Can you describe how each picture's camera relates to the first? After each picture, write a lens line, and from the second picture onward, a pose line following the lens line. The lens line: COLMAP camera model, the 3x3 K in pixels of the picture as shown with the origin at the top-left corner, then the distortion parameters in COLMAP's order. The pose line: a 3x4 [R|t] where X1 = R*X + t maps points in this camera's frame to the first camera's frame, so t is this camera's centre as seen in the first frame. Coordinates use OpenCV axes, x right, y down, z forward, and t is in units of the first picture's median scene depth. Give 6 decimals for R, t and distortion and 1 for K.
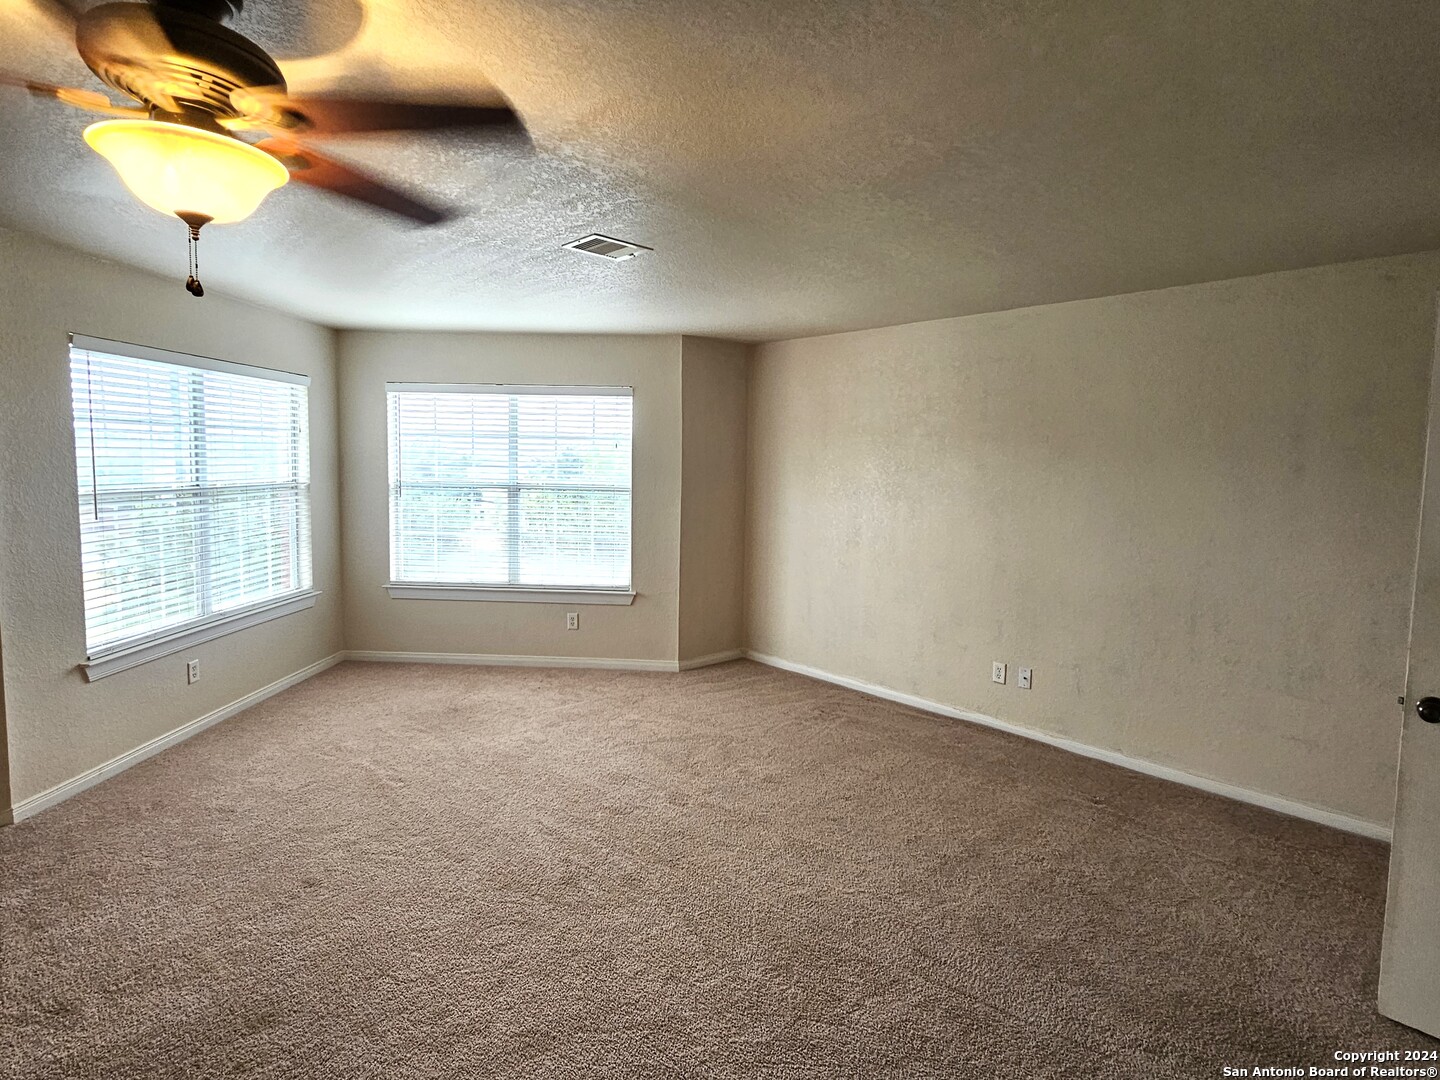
lens RADIAL K [[752.5, 0, 720.3], [0, 752.5, 534.5], [0, 0, 1]] dist [-0.002077, -0.000306]
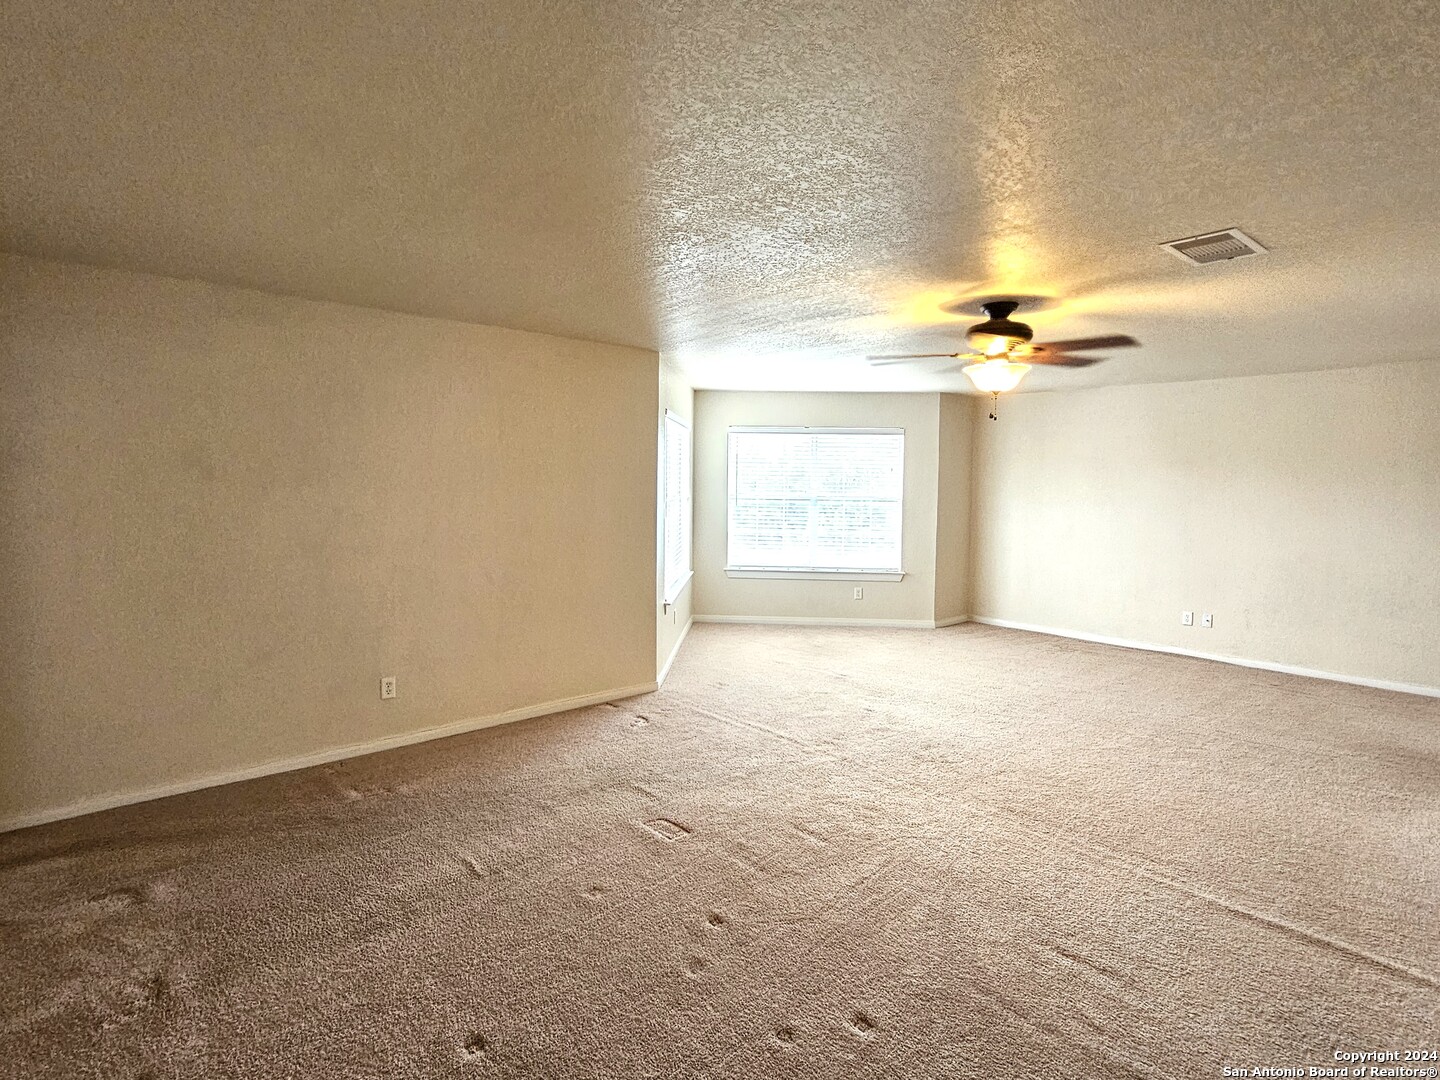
lens RADIAL K [[752.5, 0, 717.9], [0, 752.5, 538.3], [0, 0, 1]] dist [-0.002077, -0.000306]
pose [[0.999759, -0.004774, -0.021427, -0.548578], [0.004427, 0.999858, -0.016236, 0.042391], [0.021502, 0.016137, 0.999639, -0.546457]]
